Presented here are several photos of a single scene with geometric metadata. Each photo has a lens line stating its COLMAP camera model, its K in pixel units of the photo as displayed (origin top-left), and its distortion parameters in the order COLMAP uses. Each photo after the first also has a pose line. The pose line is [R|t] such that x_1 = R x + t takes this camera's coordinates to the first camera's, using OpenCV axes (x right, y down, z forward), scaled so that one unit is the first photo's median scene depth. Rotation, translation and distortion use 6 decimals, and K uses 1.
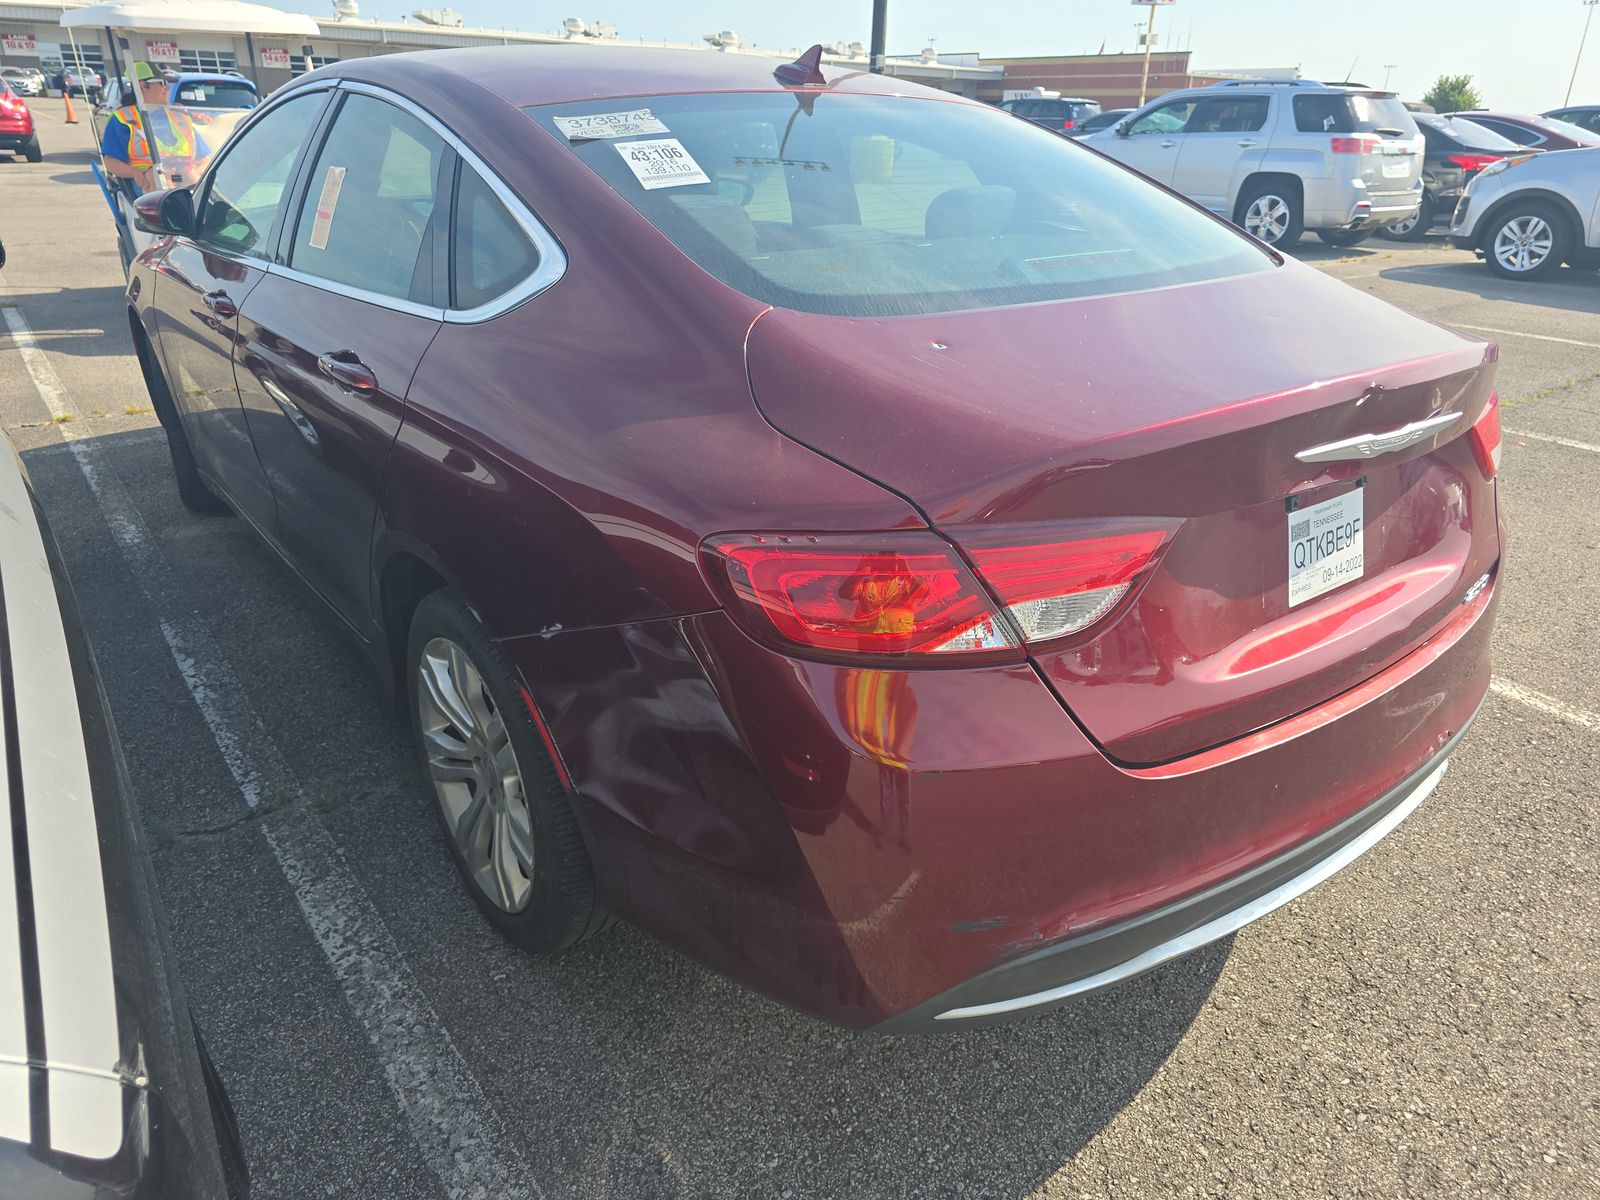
lens RADIAL K [[1074.7, 0, 798.6], [0, 1074.7, 606.7], [0, 0, 1]] dist [0.037398, -0.030161]
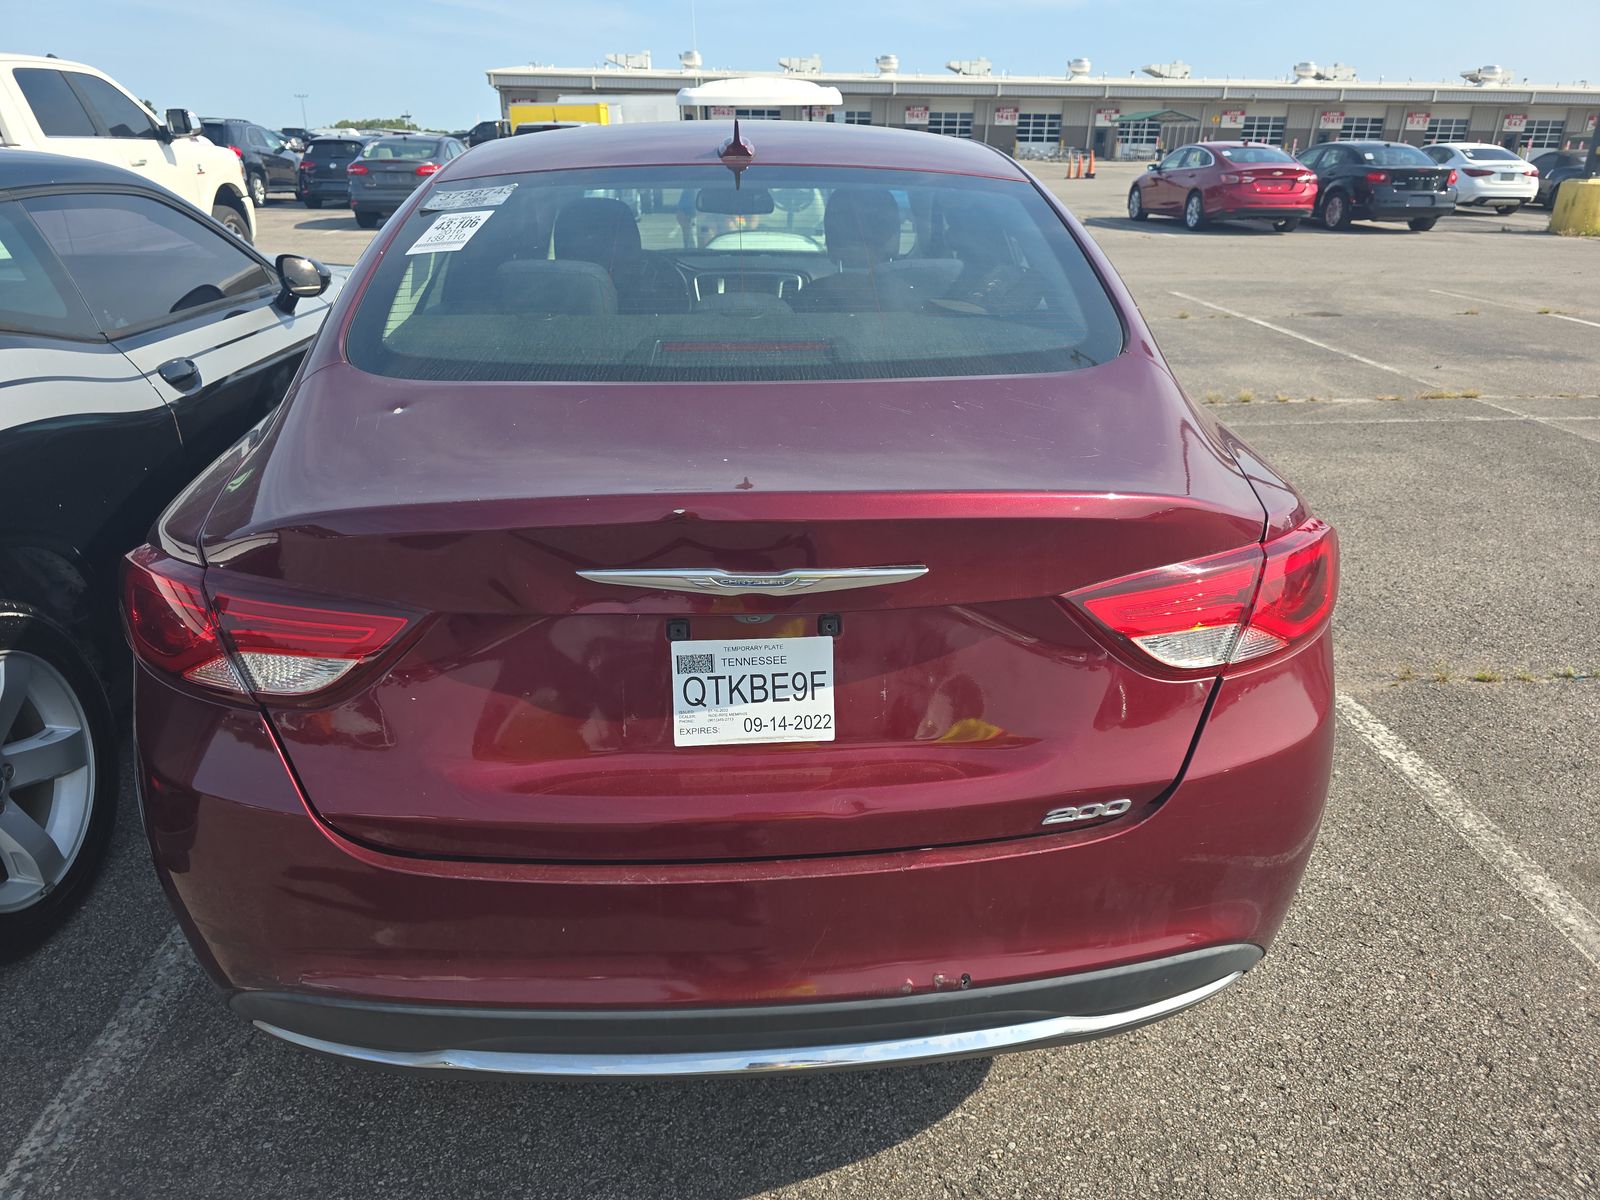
lens RADIAL K [[1074.7, 0, 842.9], [0, 1074.7, 611.1], [0, 0, 1]] dist [0.037398, -0.030161]
pose [[0.836006, 0.200845, -0.510642, 0.612509], [-0.217766, 0.975622, 0.027211, -0.099268], [0.503659, 0.088452, 0.859363, 0.187446]]
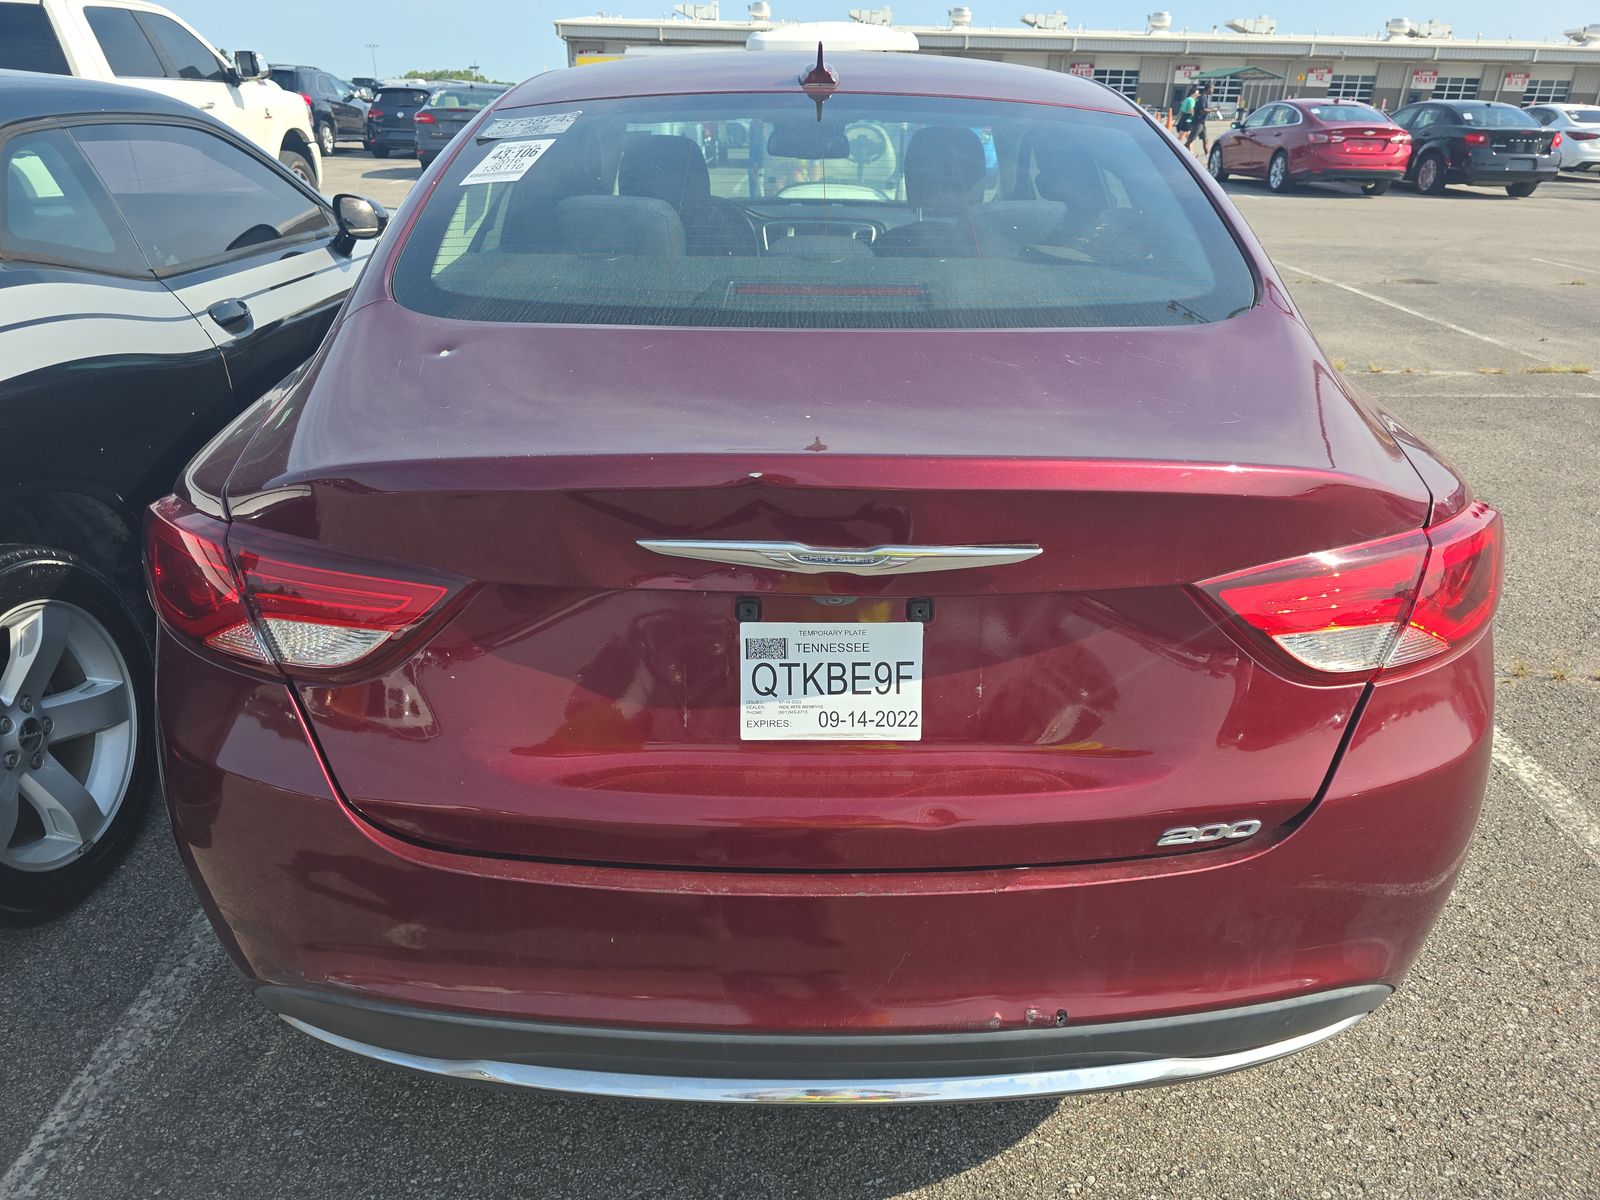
lens RADIAL K [[1074.7, 0, 842.0], [0, 1074.7, 610.3], [0, 0, 1]] dist [0.037398, -0.030161]
pose [[0.803598, 0.243885, -0.542910, 0.561841], [-0.246453, 0.966663, 0.069450, -0.100134], [0.541749, 0.077992, 0.836914, 0.234410]]
